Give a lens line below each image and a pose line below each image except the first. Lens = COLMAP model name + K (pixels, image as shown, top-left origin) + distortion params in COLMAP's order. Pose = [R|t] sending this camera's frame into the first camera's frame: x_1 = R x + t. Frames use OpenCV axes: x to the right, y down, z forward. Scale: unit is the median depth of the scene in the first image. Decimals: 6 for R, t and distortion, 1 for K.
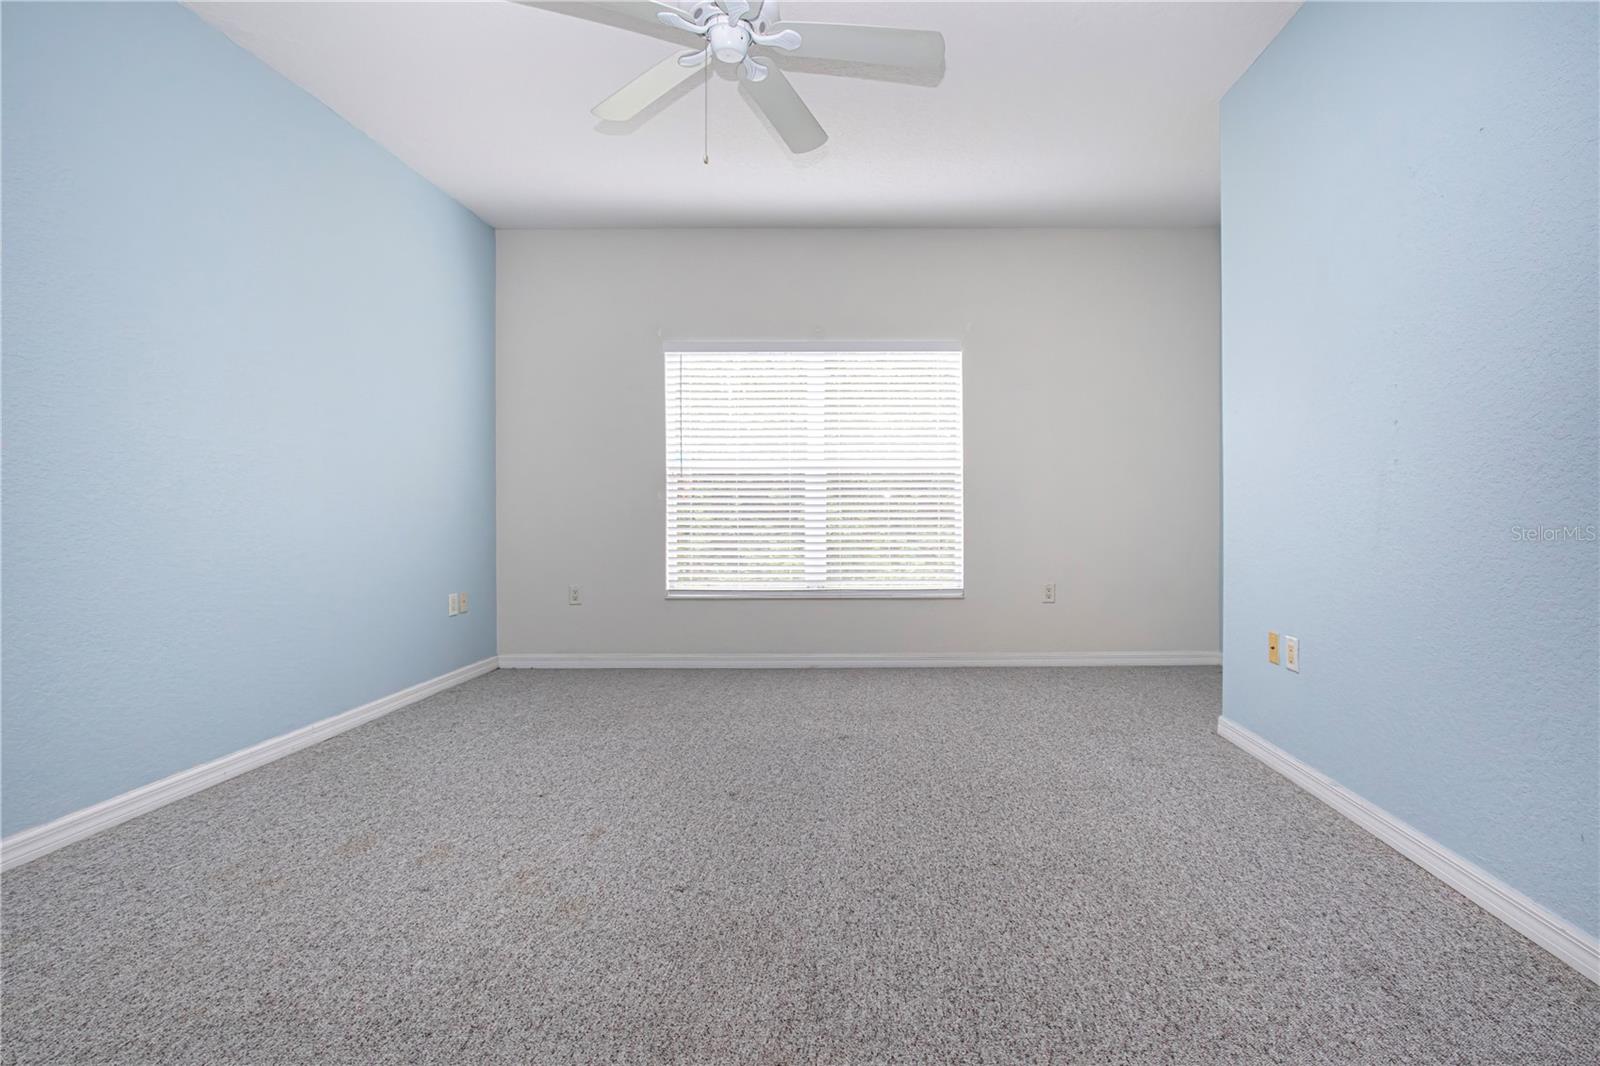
lens RADIAL K [[762.6, 0, 802.9], [0, 762.6, 517.0], [0, 0, 1]] dist [-0.011671, -0.000395]
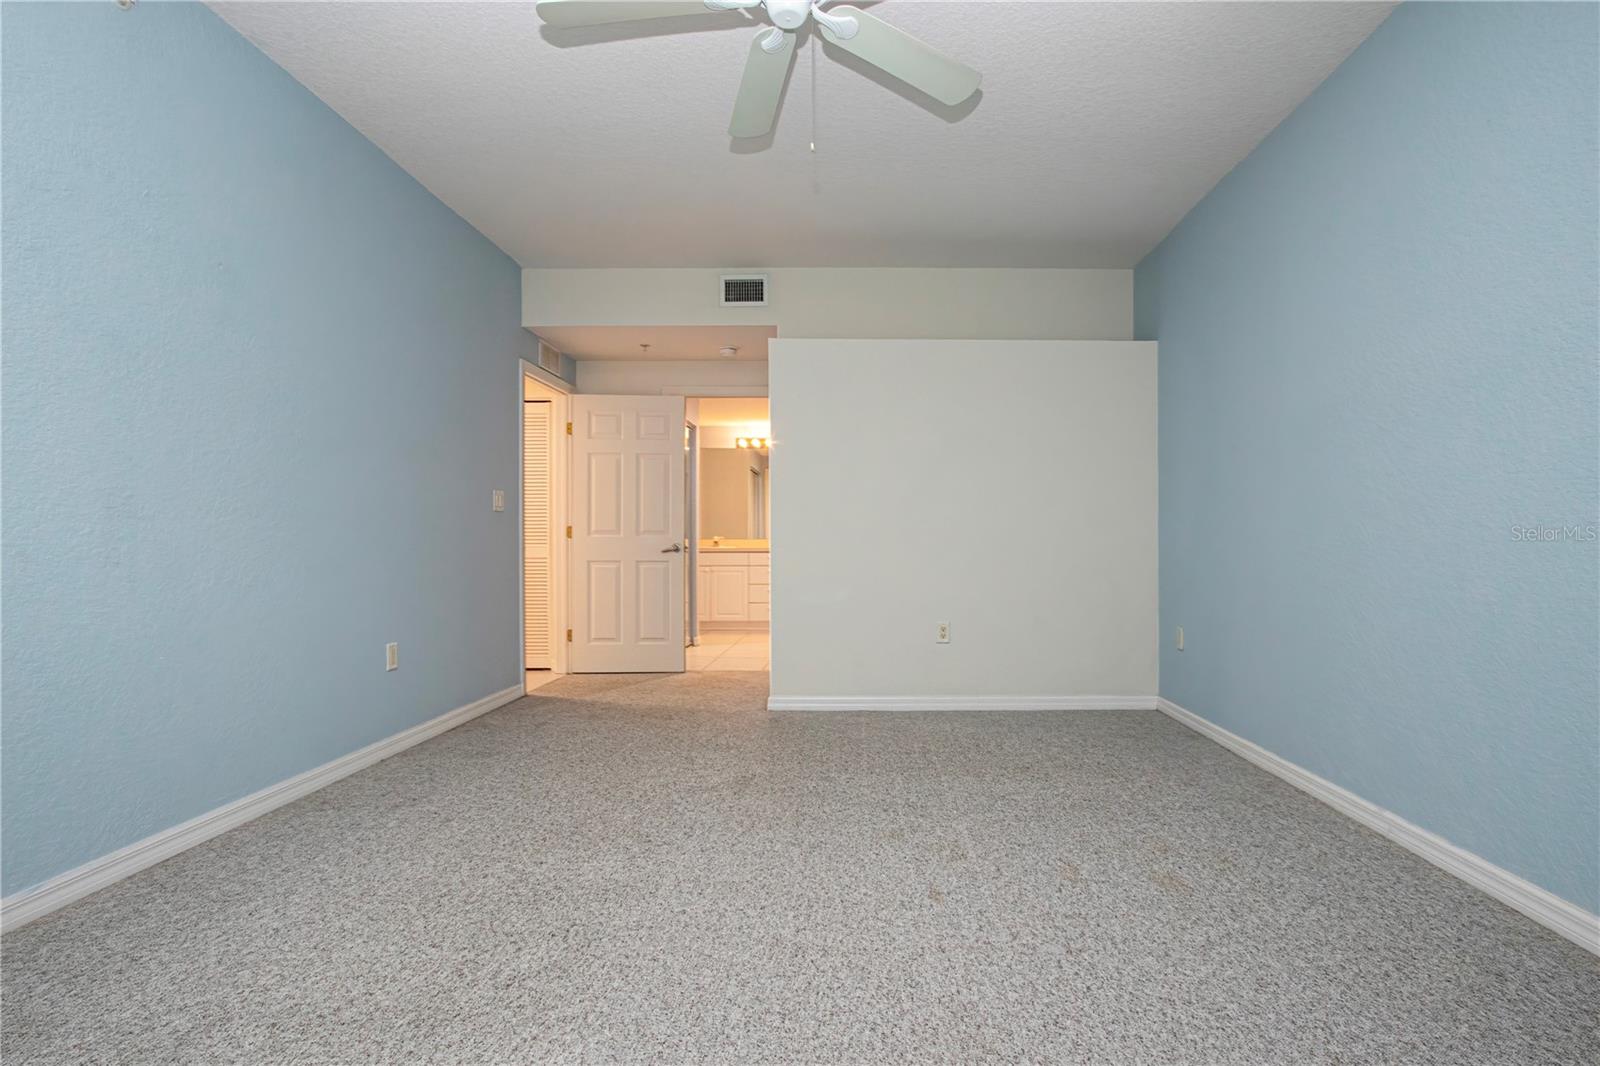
lens RADIAL K [[762.6, 0, 802.9], [0, 762.6, 517.0], [0, 0, 1]] dist [-0.011671, -0.000395]
pose [[-0.999351, 0.002693, -0.035915, -0.084126], [0.003520, 0.999729, -0.023001, -0.017629], [0.035843, -0.023113, -0.999090, 2.006740]]
